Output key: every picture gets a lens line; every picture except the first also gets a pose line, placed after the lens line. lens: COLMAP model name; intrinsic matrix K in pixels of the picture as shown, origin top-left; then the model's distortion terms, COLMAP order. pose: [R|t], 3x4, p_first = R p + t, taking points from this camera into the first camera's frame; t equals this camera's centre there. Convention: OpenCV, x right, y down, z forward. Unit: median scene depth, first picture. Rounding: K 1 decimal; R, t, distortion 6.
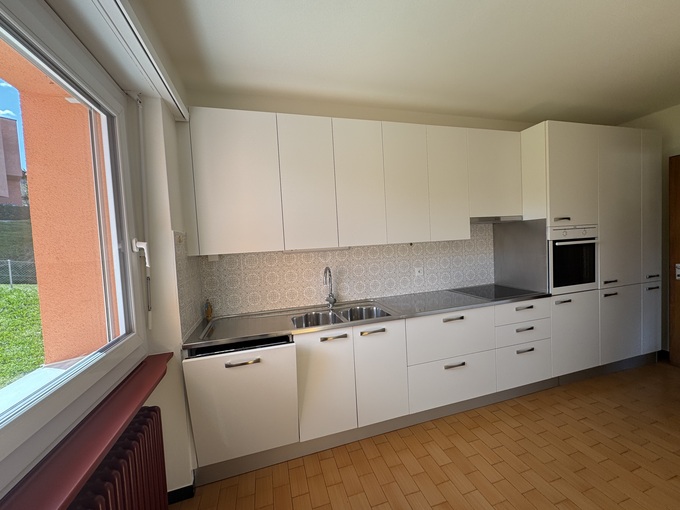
lens RADIAL K [[269.7, 0, 337.2], [0, 269.7, 253.5], [0, 0, 1]] dist [-0.001320, -0.000597]
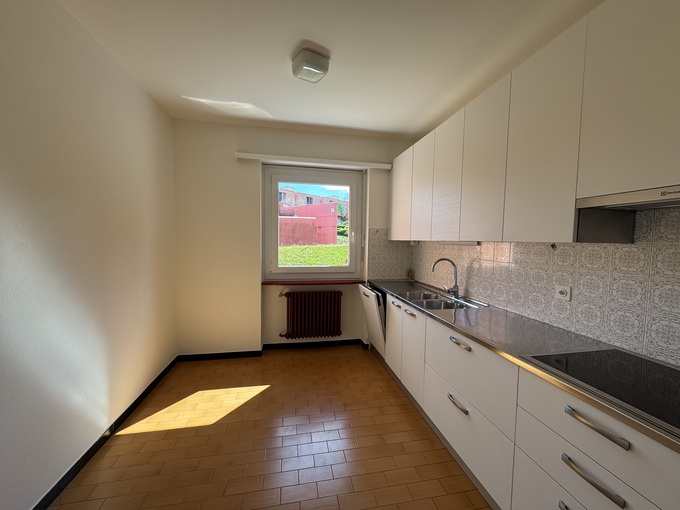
lens RADIAL K [[269.7, 0, 336.4], [0, 269.7, 251.4], [0, 0, 1]] dist [-0.001320, -0.000597]
pose [[-0.105284, 0.098658, -0.989536, 0.997225], [-0.040093, 0.993836, 0.103352, -0.069505], [0.993634, 0.050555, -0.100679, 0.594277]]
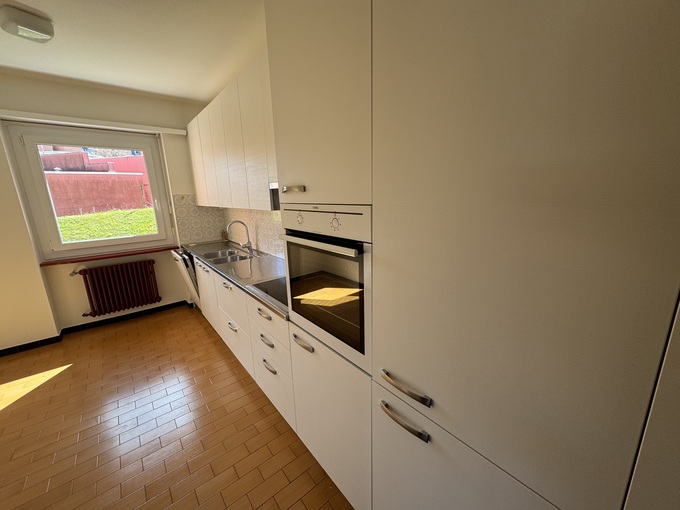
lens RADIAL K [[269.7, 0, 334.5], [0, 269.7, 253.1], [0, 0, 1]] dist [-0.001320, -0.000597]
pose [[0.391766, 0.242616, -0.887500, 1.244829], [-0.024830, 0.967043, 0.253400, -0.133222], [0.919730, -0.077237, 0.384879, 0.819527]]
